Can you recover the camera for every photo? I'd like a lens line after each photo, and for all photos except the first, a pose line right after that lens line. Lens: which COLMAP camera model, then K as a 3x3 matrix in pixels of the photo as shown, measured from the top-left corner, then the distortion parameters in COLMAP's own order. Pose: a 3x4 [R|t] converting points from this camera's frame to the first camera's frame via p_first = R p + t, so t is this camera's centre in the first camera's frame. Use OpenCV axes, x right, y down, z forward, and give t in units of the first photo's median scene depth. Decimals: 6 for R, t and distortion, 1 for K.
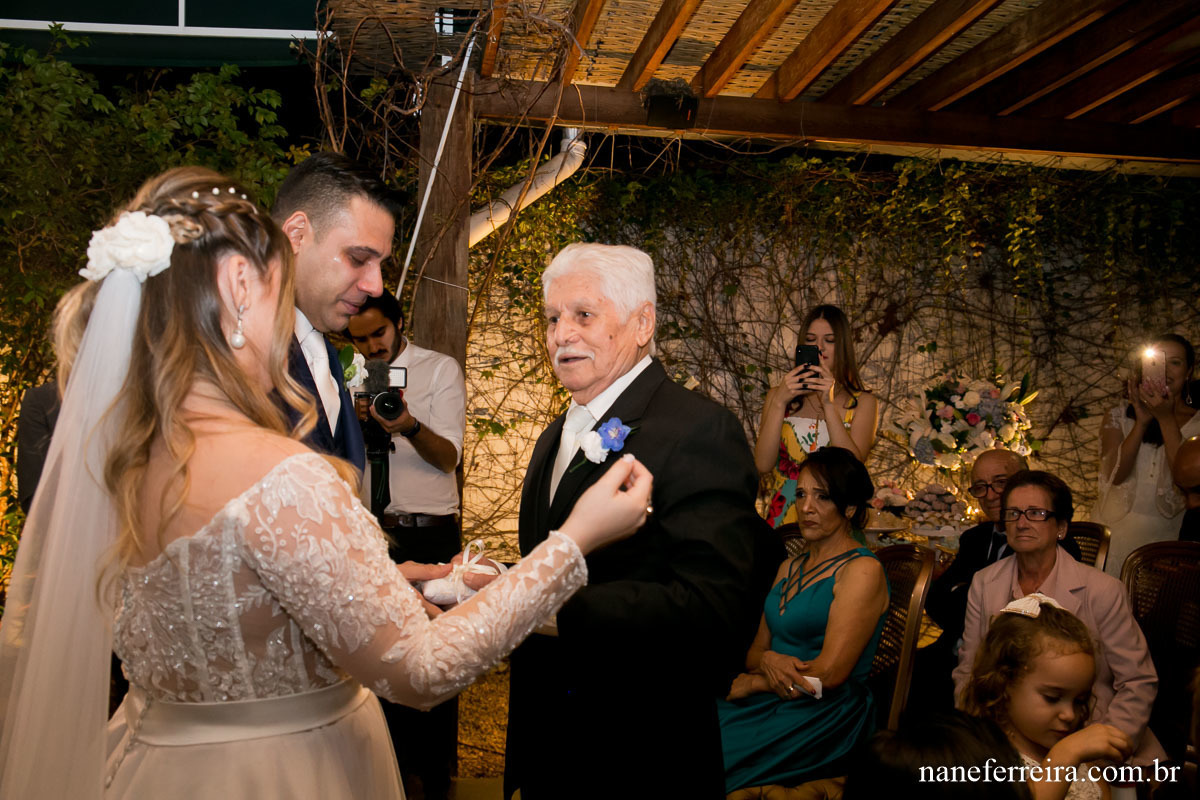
lens RADIAL K [[1073.5, 0, 599.7], [0, 1073.5, 401.1], [0, 0, 1]] dist [-0.037809, 0.002172]
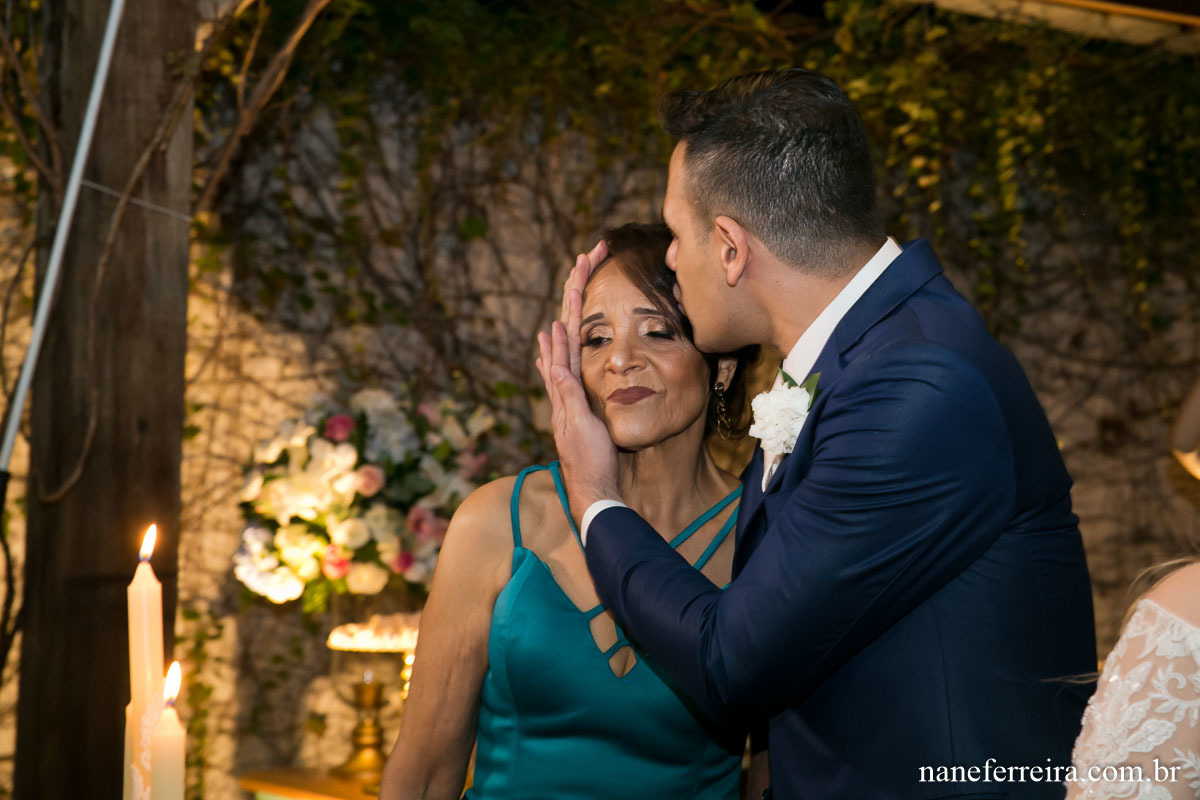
lens RADIAL K [[2418.5, 0, 661.1], [0, 2418.5, 421.7], [0, 0, 1]] dist [0.220172, 0.000000]
pose [[0.884593, 0.006555, 0.466318, -0.311170], [-0.002700, 0.999956, -0.008935, -0.006081], [-0.466357, 0.006645, 0.884572, -0.012797]]
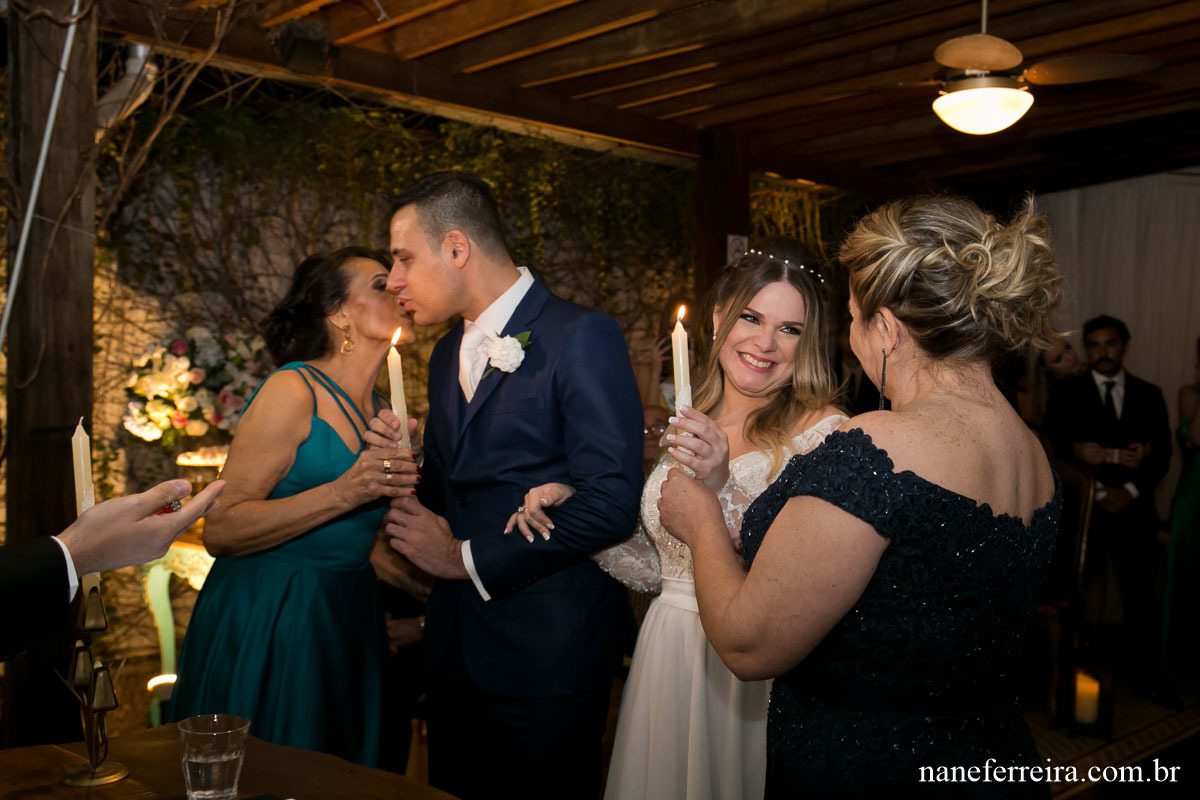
lens RADIAL K [[1254.1, 0, 607.5], [0, 1254.1, 412.2], [0, 0, 1]] dist [-0.011685, 0.000000]
pose [[0.776322, -0.032022, 0.629522, -0.313281], [0.003378, 0.998906, 0.046646, -0.006159], [-0.630327, -0.034086, 0.775581, -0.018920]]
